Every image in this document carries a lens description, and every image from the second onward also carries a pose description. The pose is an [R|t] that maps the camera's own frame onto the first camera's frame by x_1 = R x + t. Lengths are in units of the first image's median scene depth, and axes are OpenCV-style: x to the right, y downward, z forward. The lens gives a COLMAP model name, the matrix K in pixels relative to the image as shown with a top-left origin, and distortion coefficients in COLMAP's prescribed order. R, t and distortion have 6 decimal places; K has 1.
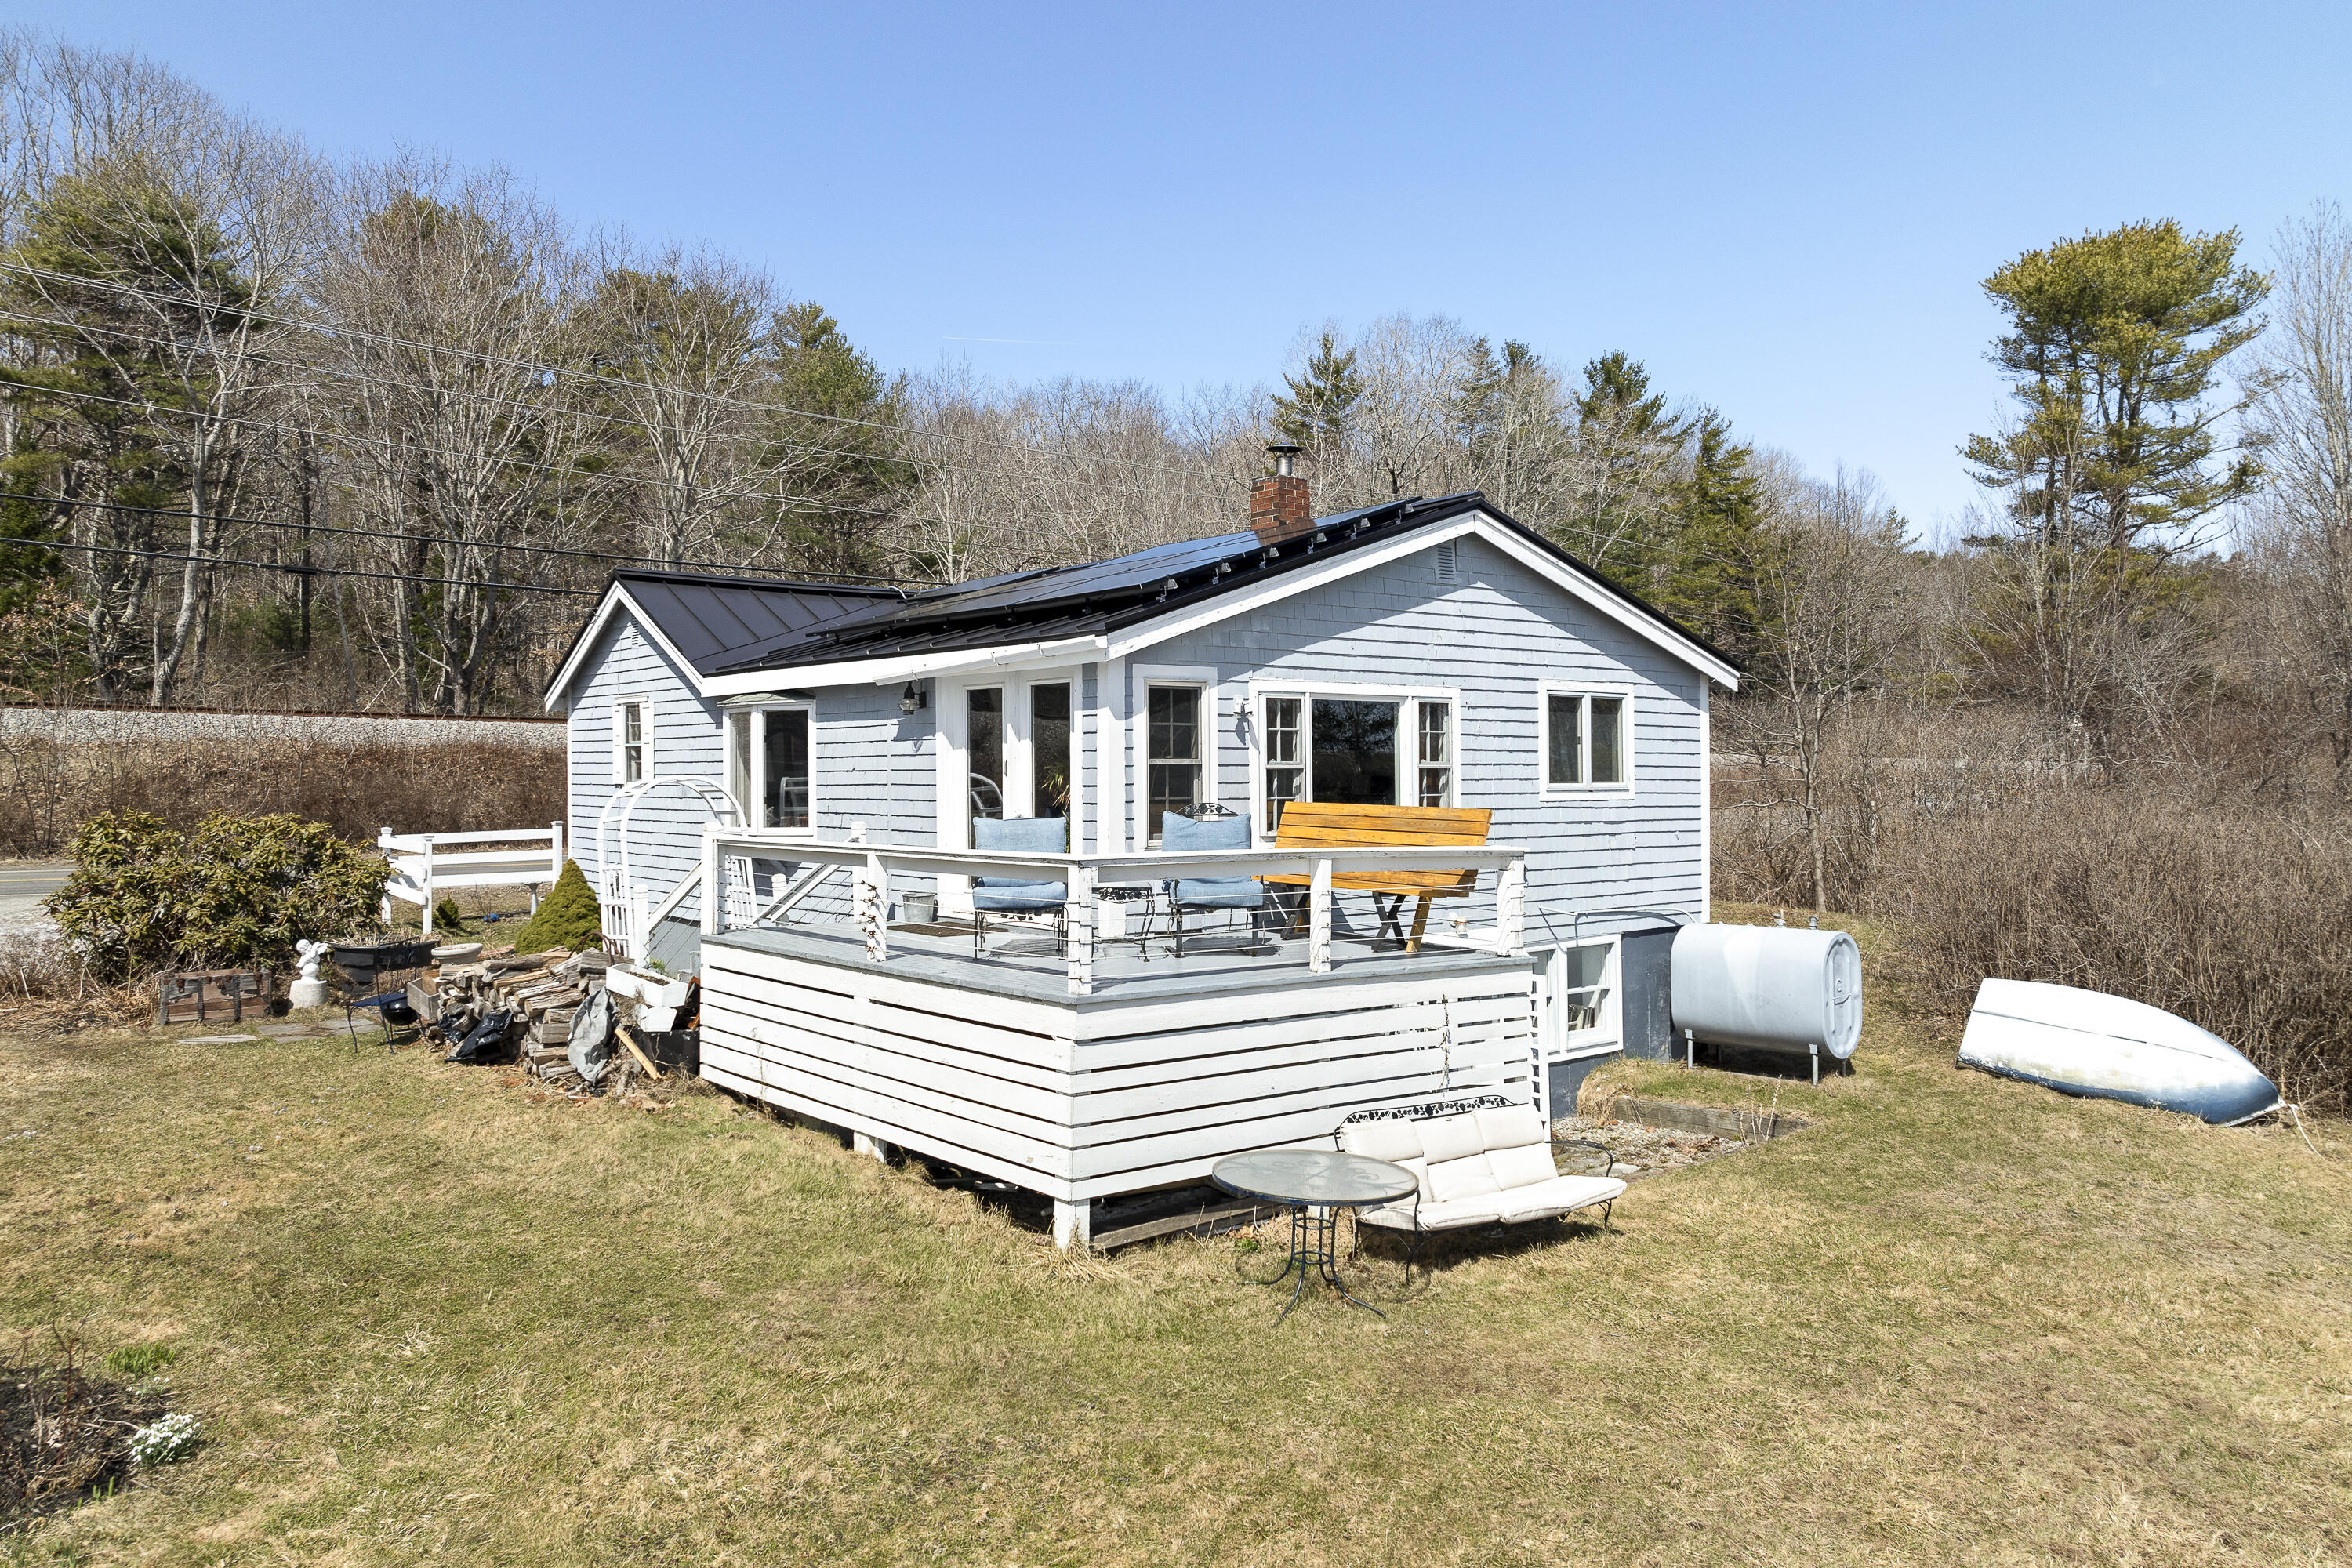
lens RADIAL K [[1673.7, 0, 1184.5], [0, 1673.7, 777.8], [0, 0, 1]] dist [-0.013736, 0.011624]
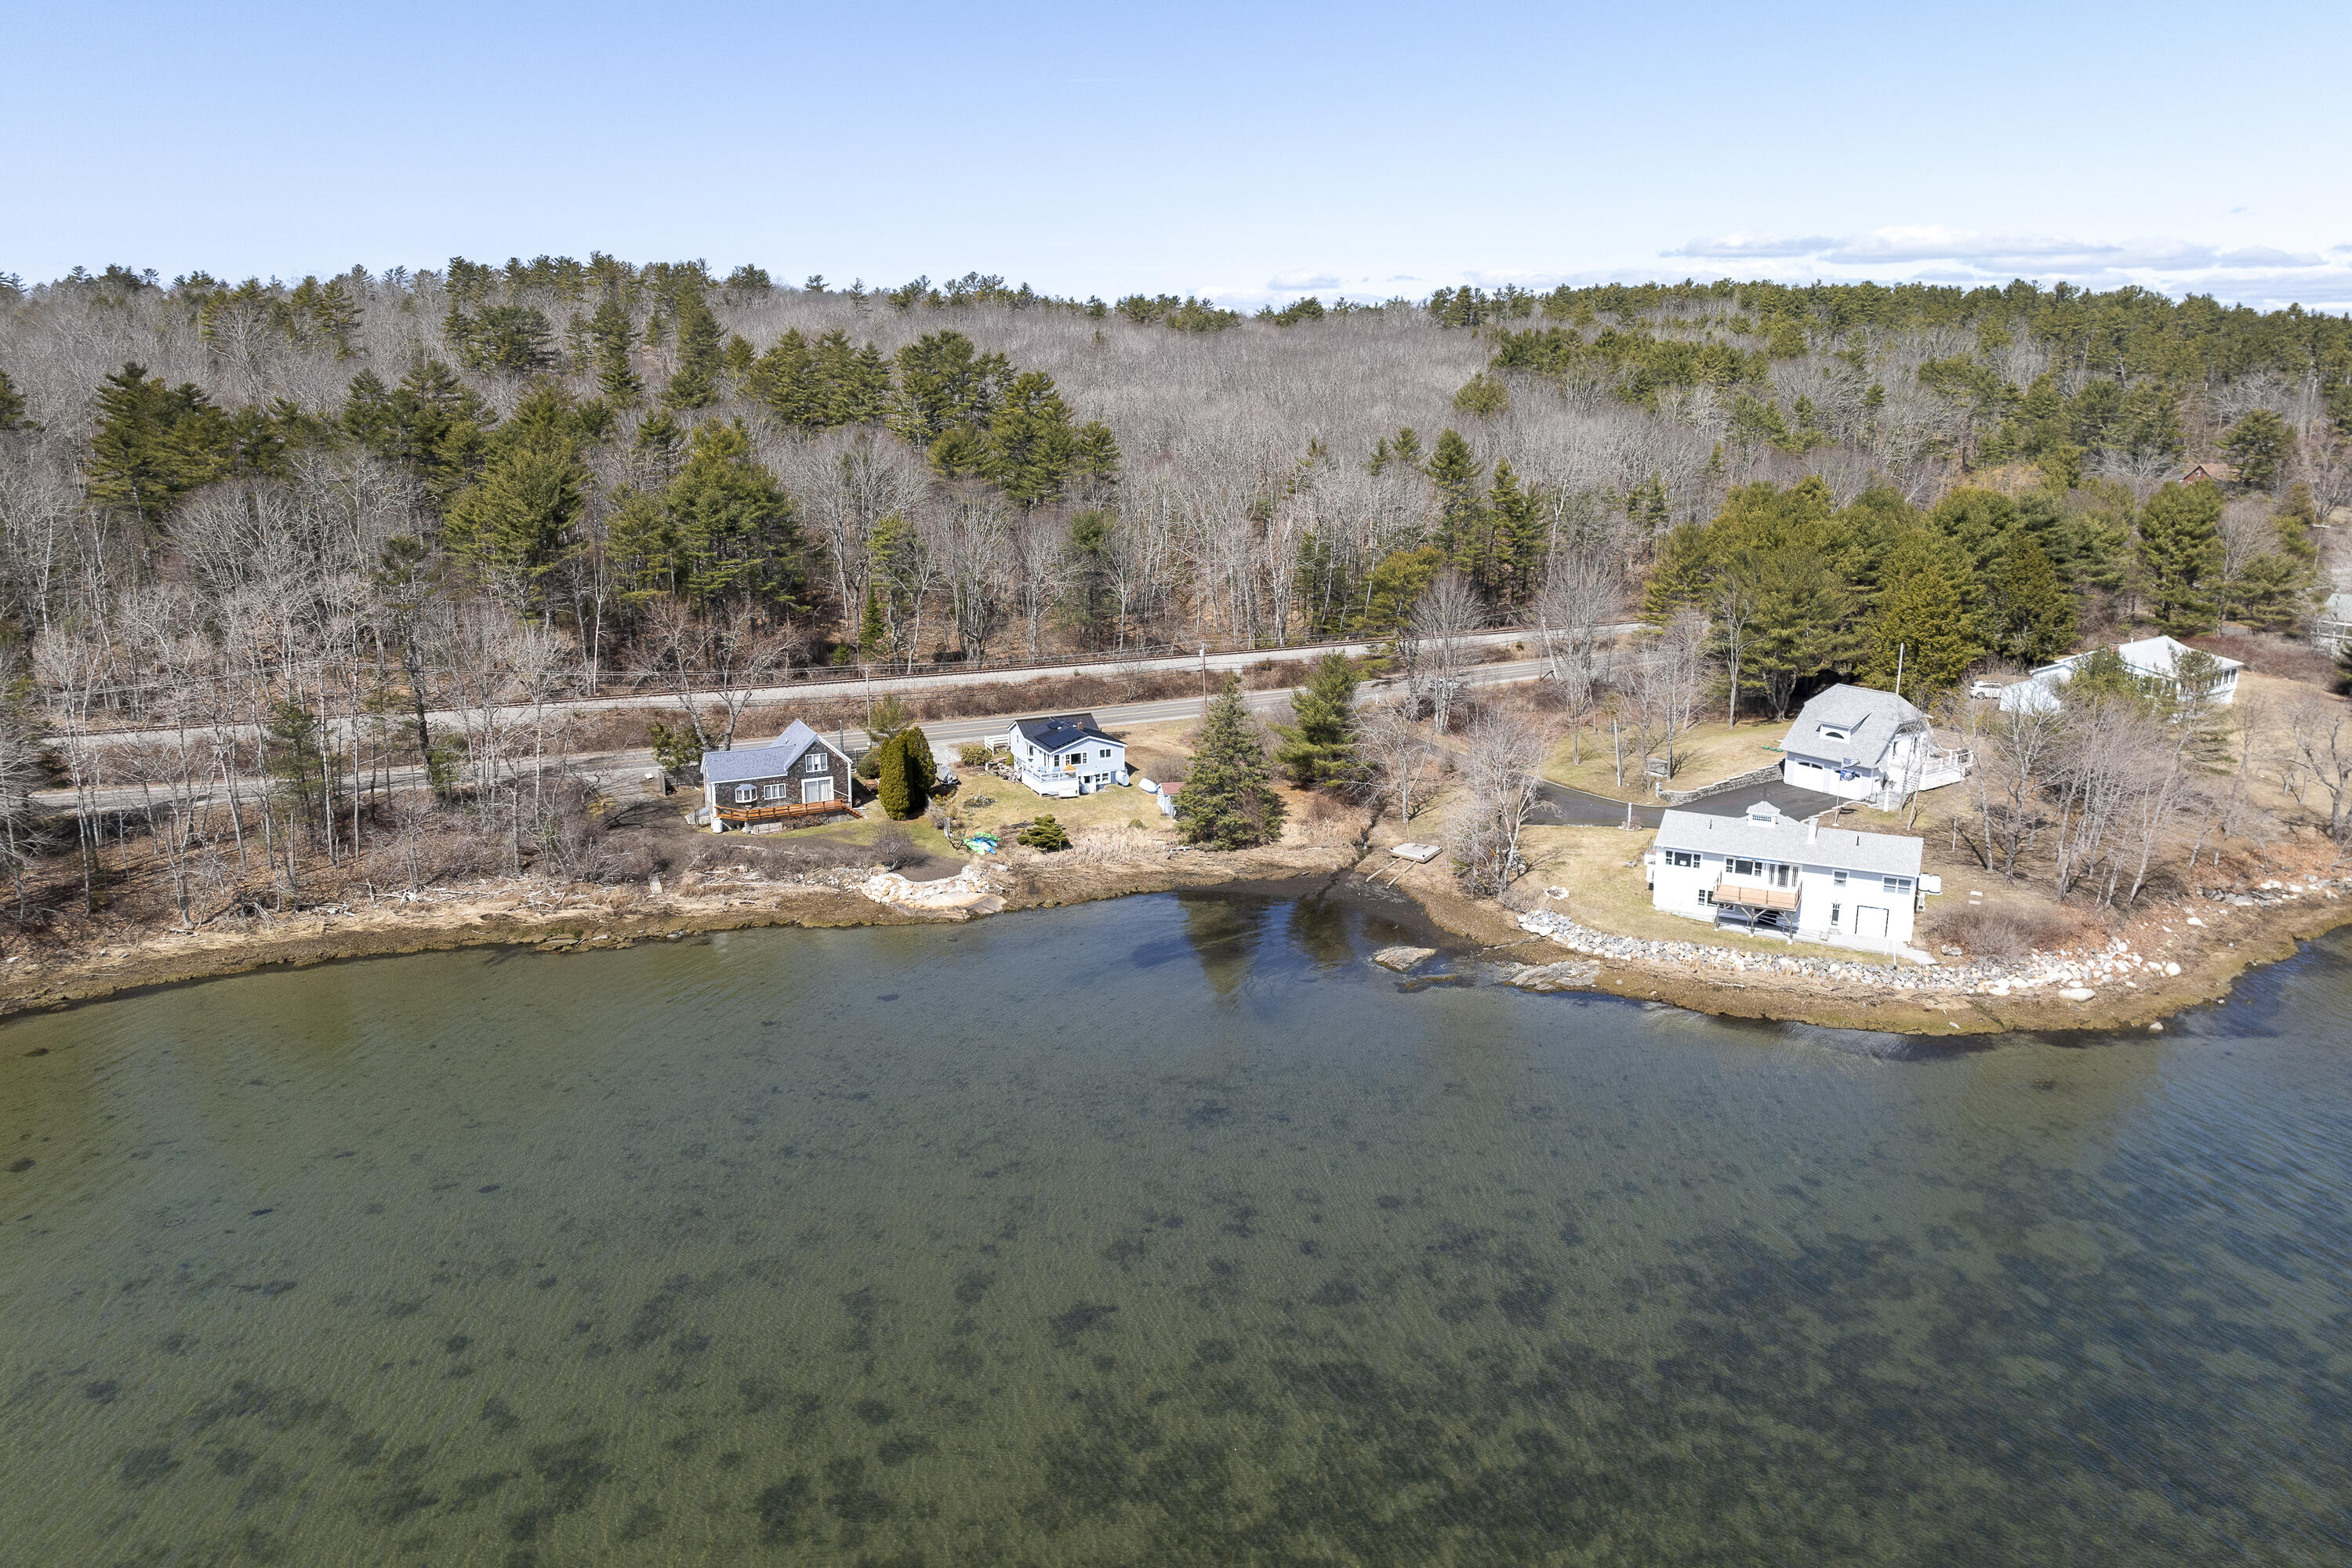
lens RADIAL K [[1673.7, 0, 1179.0], [0, 1673.7, 771.7], [0, 0, 1]] dist [-0.013736, 0.011624]
pose [[0.970143, 0.062990, -0.234211, 3.171326], [-0.004871, 0.970551, 0.240845, -2.450438], [0.242485, -0.232513, 0.941880, -8.809684]]
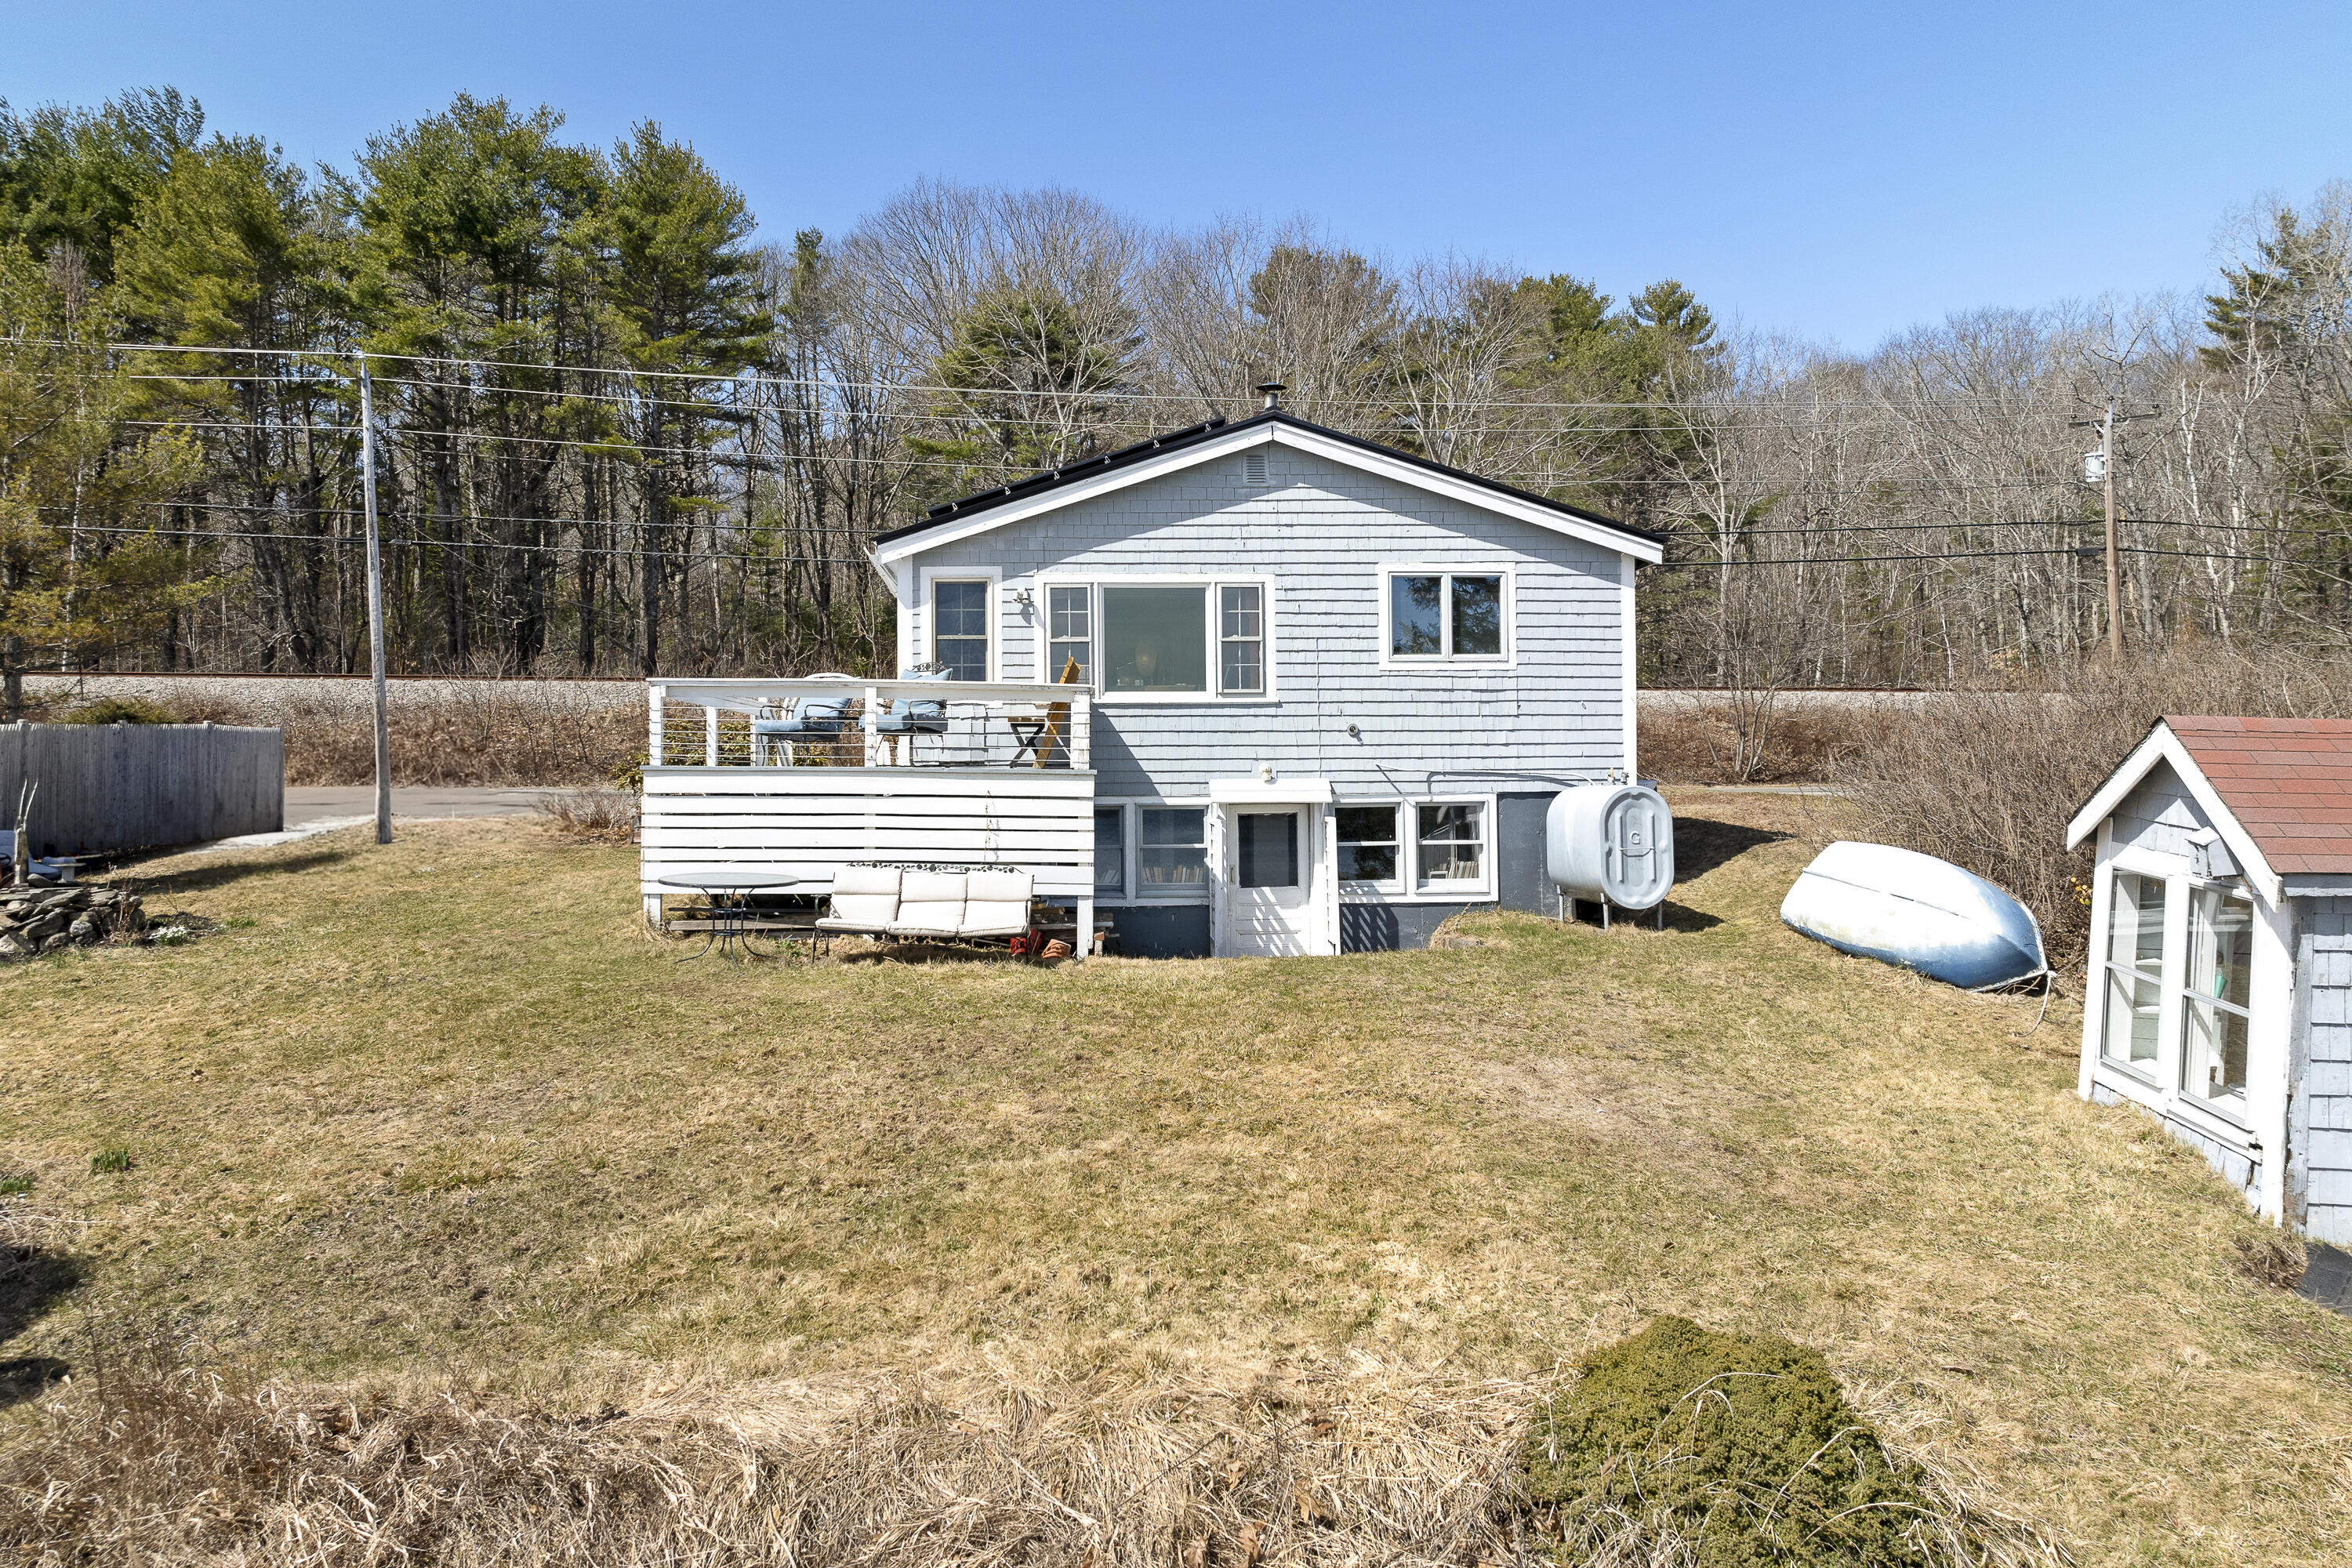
lens RADIAL K [[1673.7, 0, 1167.2], [0, 1673.7, 763.3], [0, 0, 1]] dist [-0.013736, 0.011624]
pose [[0.816859, -0.005968, -0.576806, 0.743691], [0.004208, 0.999982, -0.004387, 0.080605], [0.576821, 0.001157, 0.816869, -0.007229]]
